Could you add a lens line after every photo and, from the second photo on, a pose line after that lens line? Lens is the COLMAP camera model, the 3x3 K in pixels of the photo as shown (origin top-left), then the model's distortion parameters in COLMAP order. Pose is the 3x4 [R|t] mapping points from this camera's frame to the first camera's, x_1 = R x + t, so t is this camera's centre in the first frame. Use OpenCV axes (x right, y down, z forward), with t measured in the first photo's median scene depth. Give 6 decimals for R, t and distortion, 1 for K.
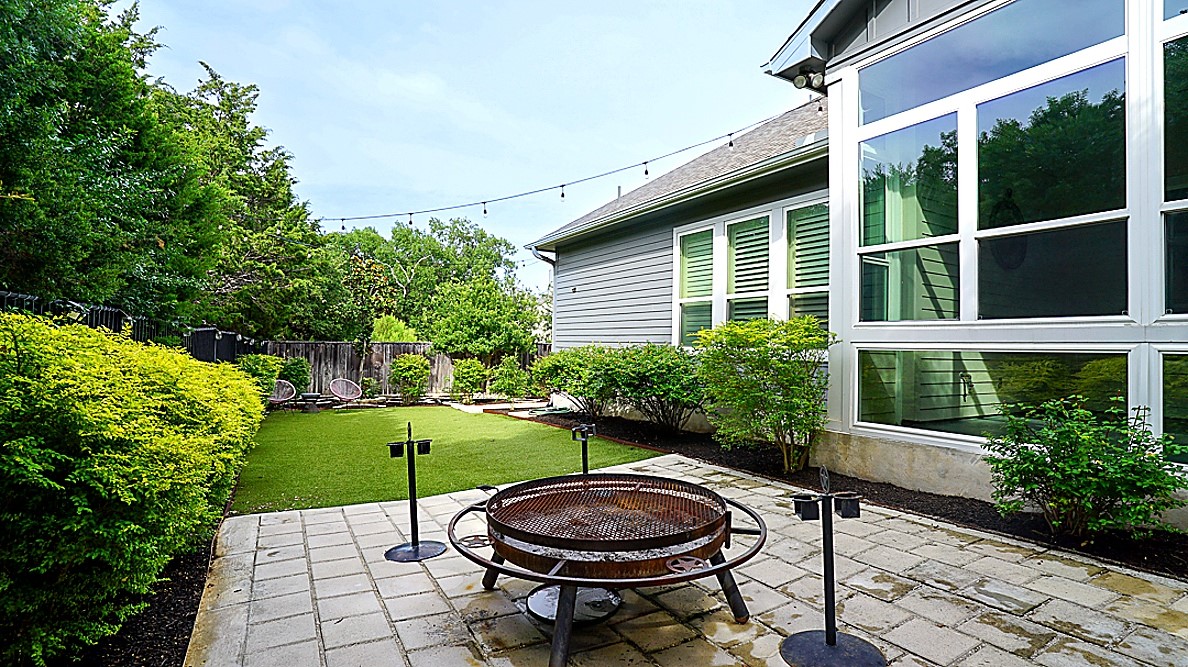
lens RADIAL K [[589.1, 0, 592.7], [0, 589.1, 338.8], [0, 0, 1]] dist [-0.003384, -0.000282]
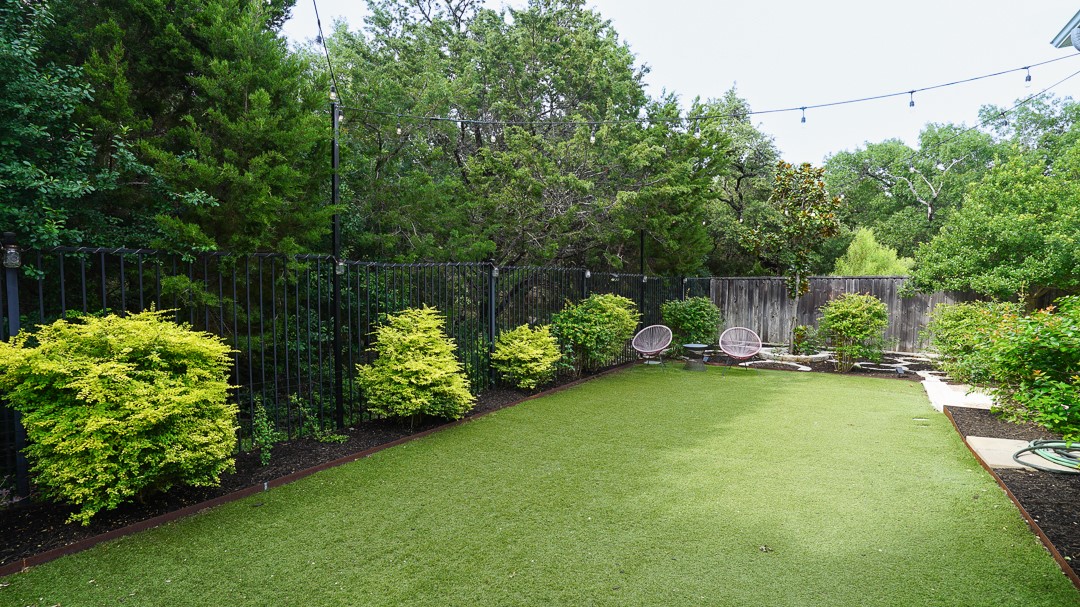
lens RADIAL K [[535.6, 0, 542.7], [0, 535.6, 302.1], [0, 0, 1]] dist [-0.003384, -0.000282]
pose [[0.528241, 0.019975, -0.848859, 0.012752], [0.022415, 0.999047, 0.037458, 0.004144], [0.848798, -0.038814, 0.527290, 0.356863]]
